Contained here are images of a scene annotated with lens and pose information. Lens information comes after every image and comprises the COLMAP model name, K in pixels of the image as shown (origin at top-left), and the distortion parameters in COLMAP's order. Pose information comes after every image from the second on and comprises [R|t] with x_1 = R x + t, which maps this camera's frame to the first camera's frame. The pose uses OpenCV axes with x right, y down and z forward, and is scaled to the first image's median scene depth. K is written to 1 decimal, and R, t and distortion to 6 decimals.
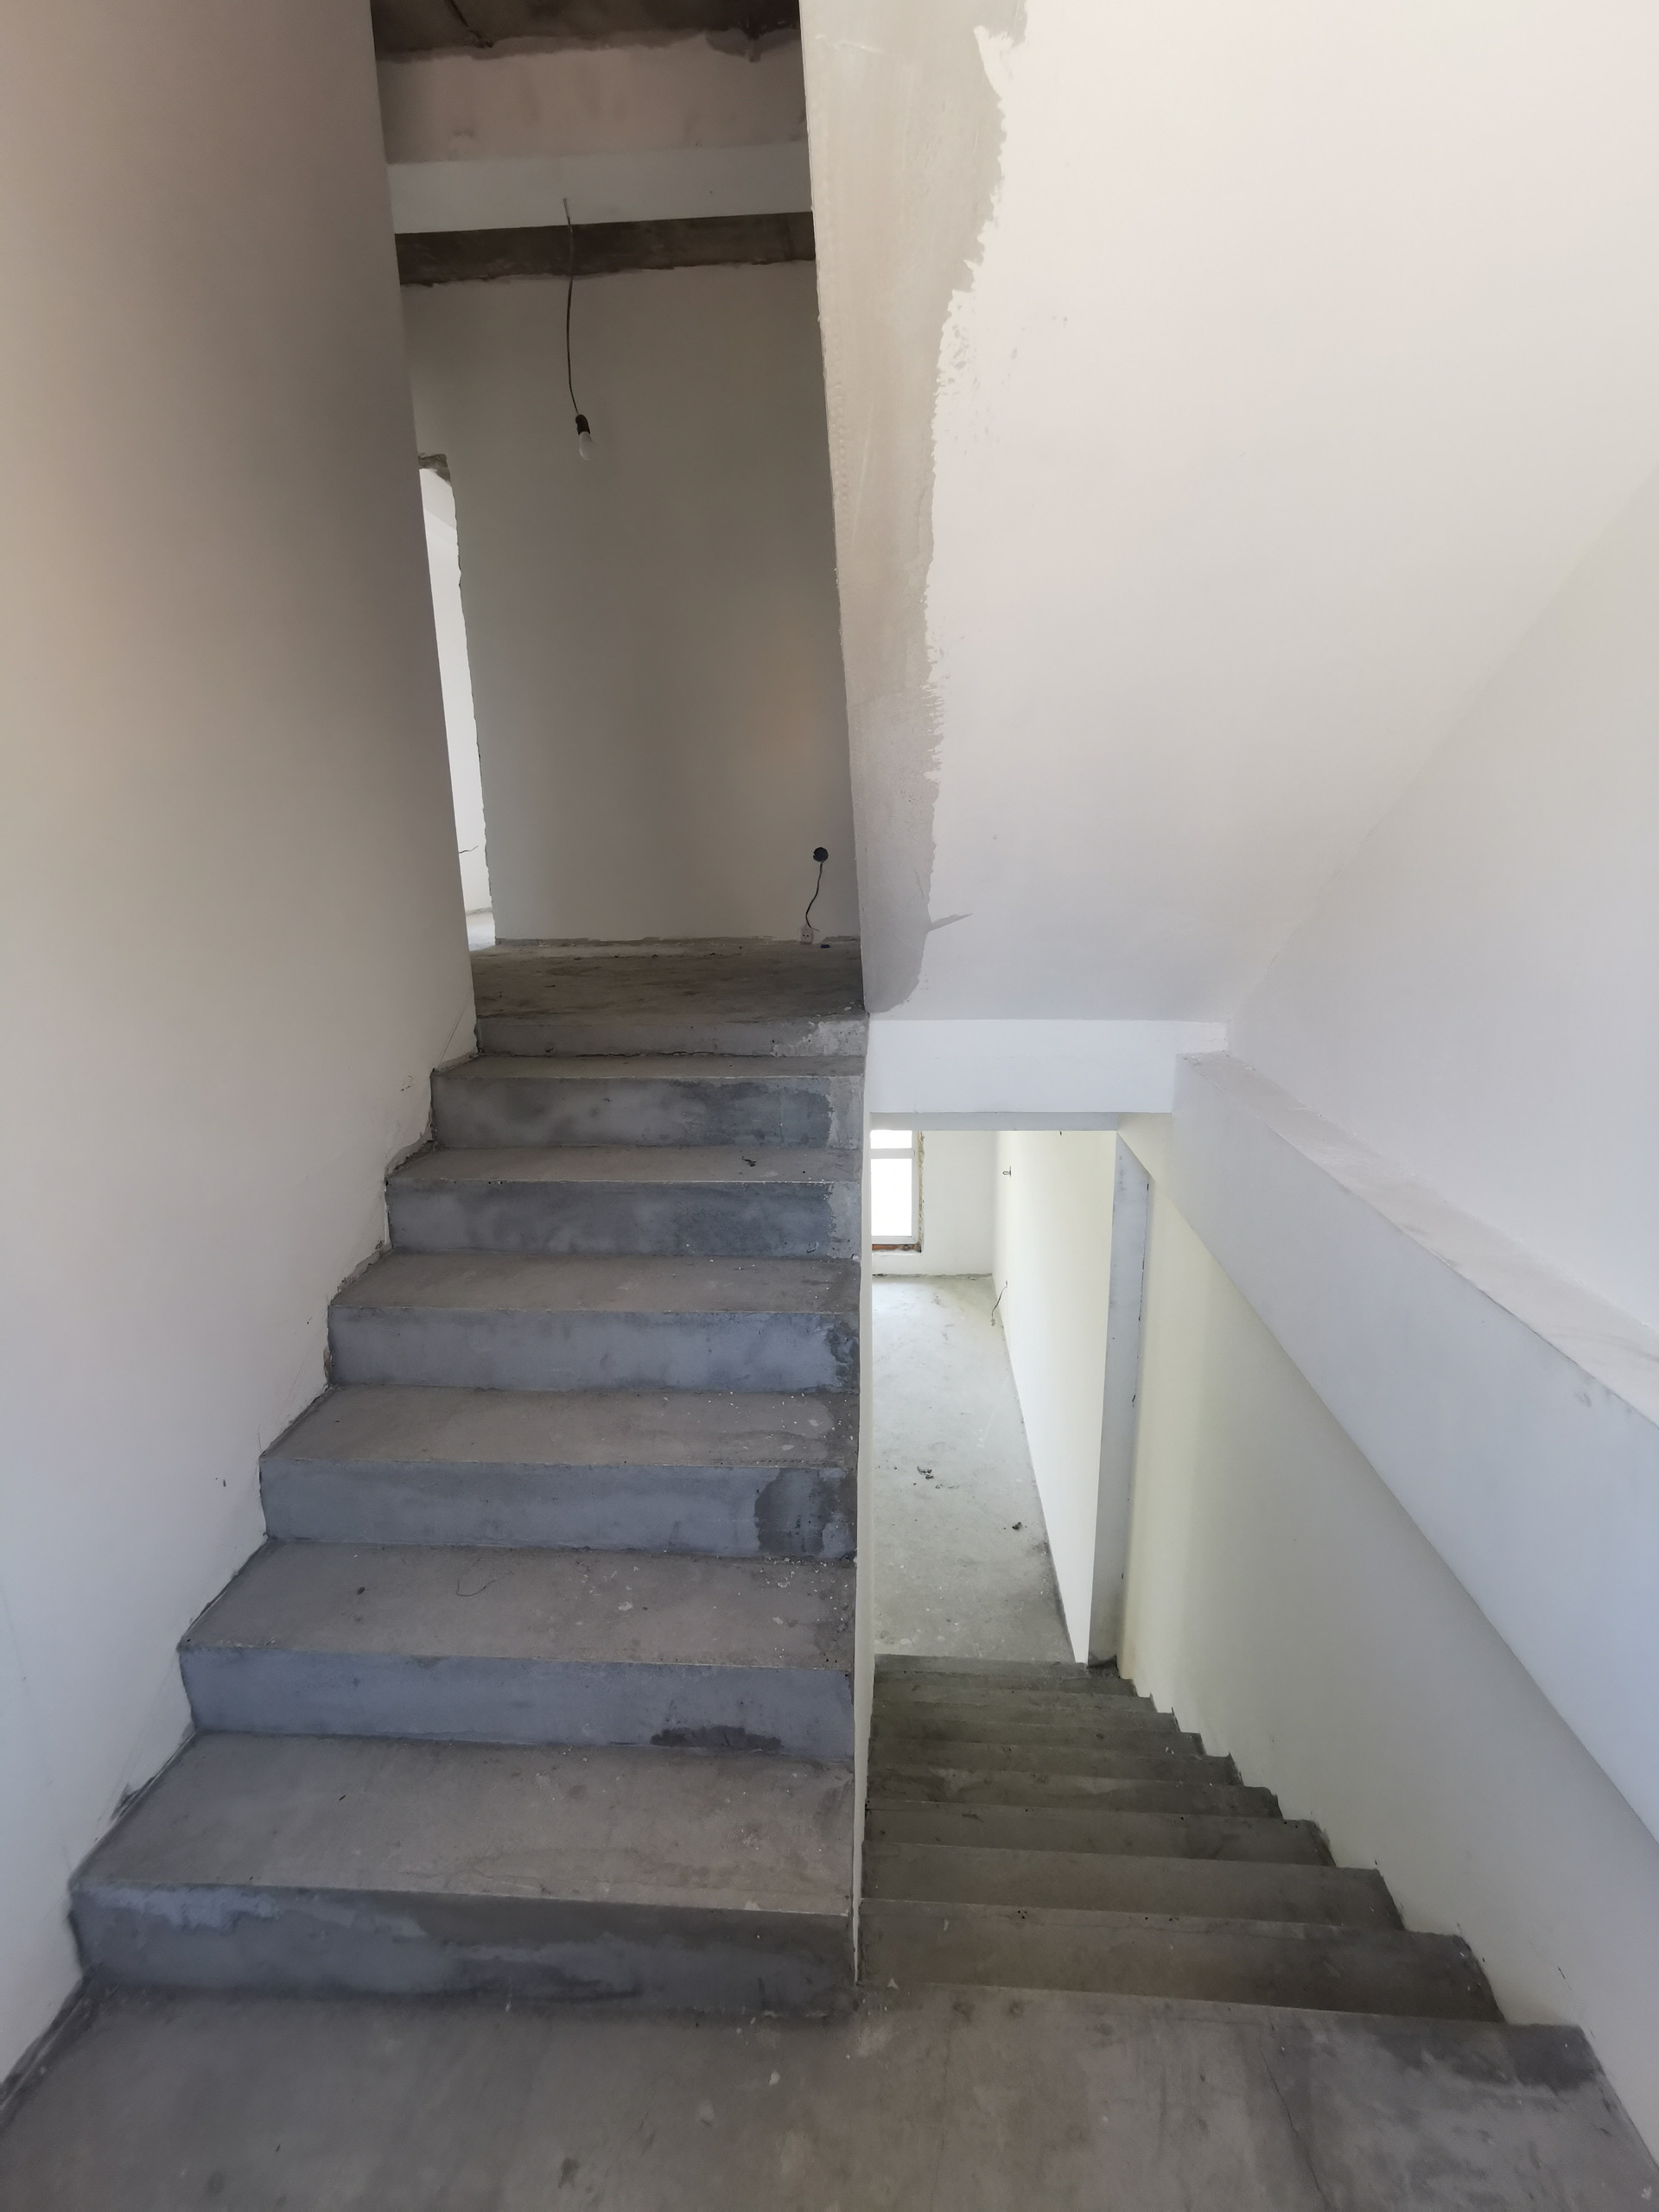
lens RADIAL K [[1037.6, 0, 828.7], [0, 1037.6, 1102.8], [0, 0, 1]] dist [0.002059, 0.000202]
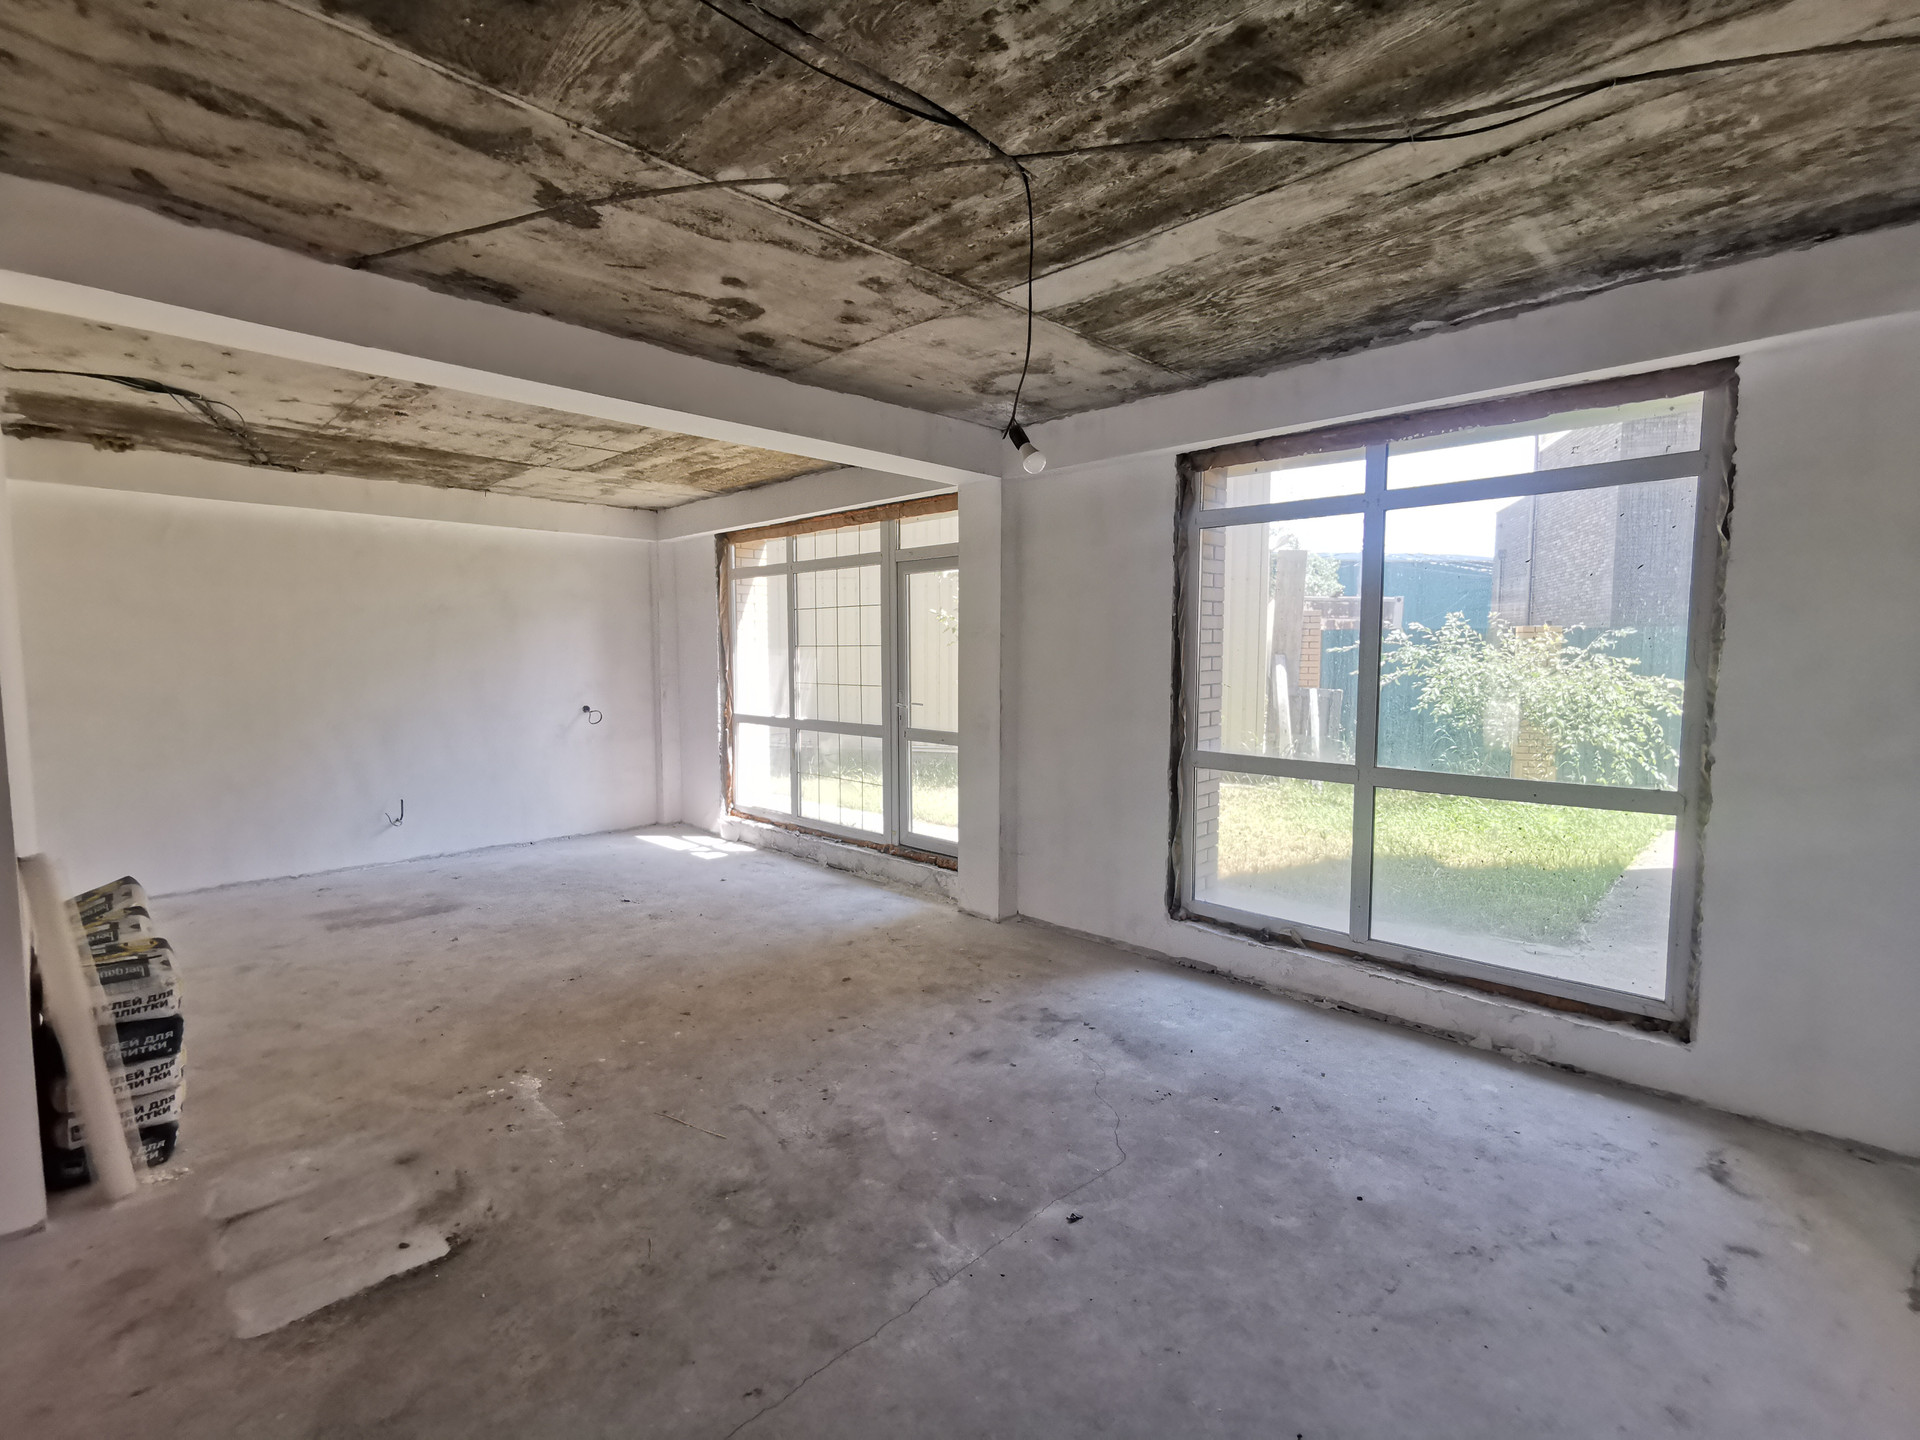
lens RADIAL K [[900.6, 0, 956.2], [0, 900.6, 724.2], [0, 0, 1]] dist [0.002059, 0.000202]
pose [[0.762889, 0.063816, -0.643372, 0.090344], [-0.172949, 0.978995, -0.107971, 0.109533], [0.622968, 0.193641, 0.757901, 0.520566]]
